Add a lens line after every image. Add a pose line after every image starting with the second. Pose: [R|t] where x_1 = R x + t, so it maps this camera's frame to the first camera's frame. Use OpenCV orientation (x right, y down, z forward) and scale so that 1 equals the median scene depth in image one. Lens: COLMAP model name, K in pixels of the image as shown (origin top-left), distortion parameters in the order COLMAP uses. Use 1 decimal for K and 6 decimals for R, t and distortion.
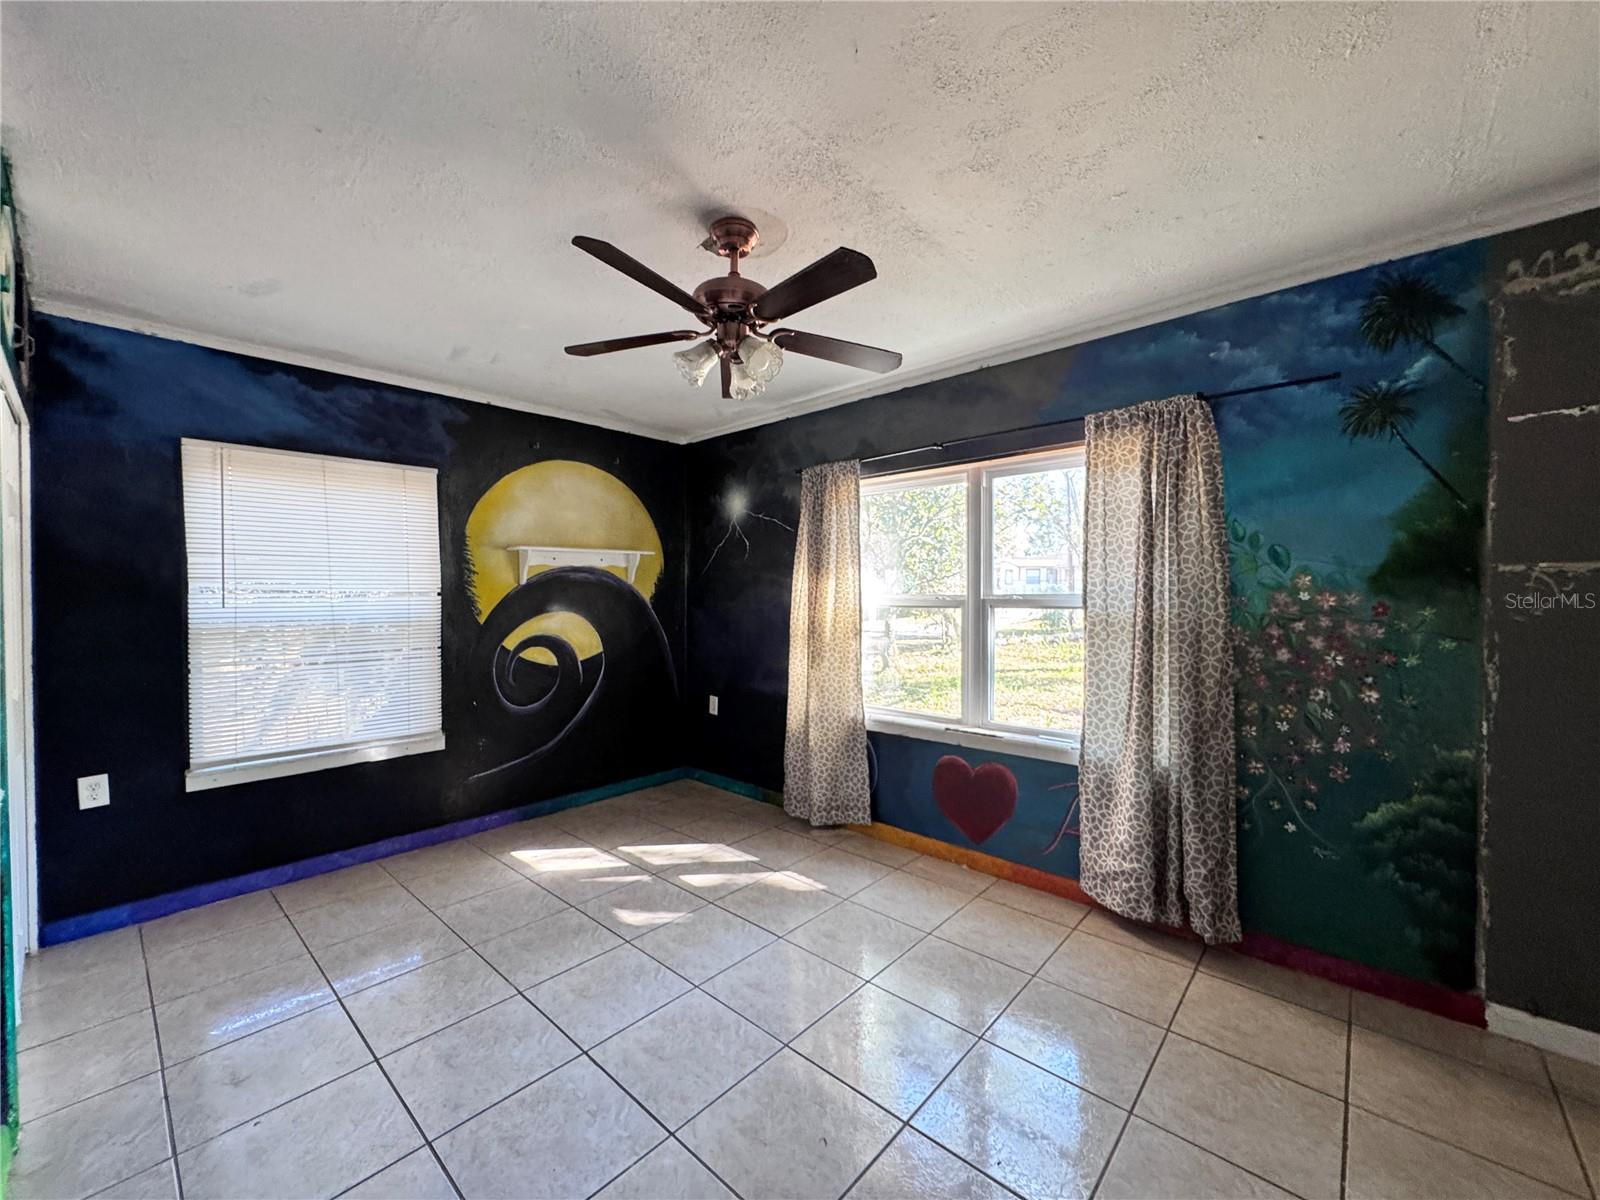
lens RADIAL K [[638.5, 0, 798.4], [0, 638.5, 599.0], [0, 0, 1]] dist [-0.001080, -0.000262]
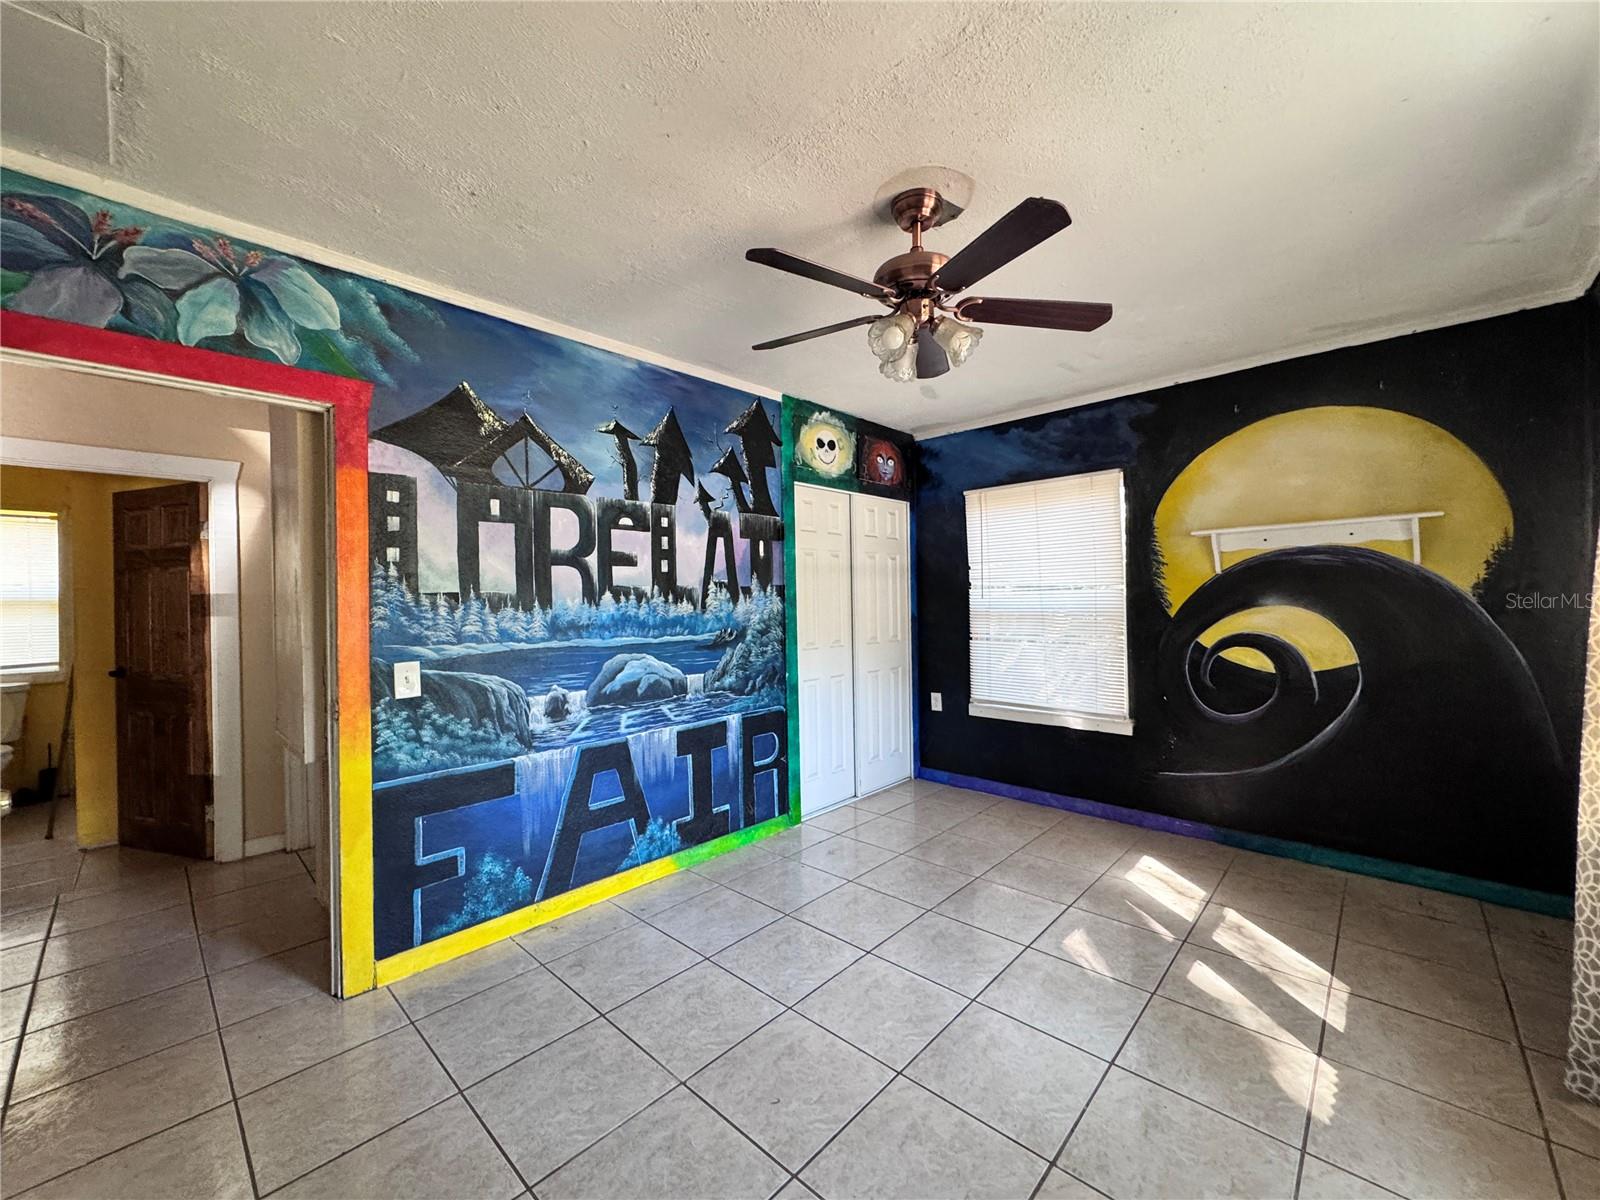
lens RADIAL K [[638.5, 0, 798.4], [0, 638.5, 599.0], [0, 0, 1]] dist [-0.001080, -0.000262]
pose [[-0.023918, 0.002901, -0.999710, 0.520739], [0.005099, 0.999983, 0.002780, 0.007588], [0.999701, -0.005031, -0.023933, 0.508100]]
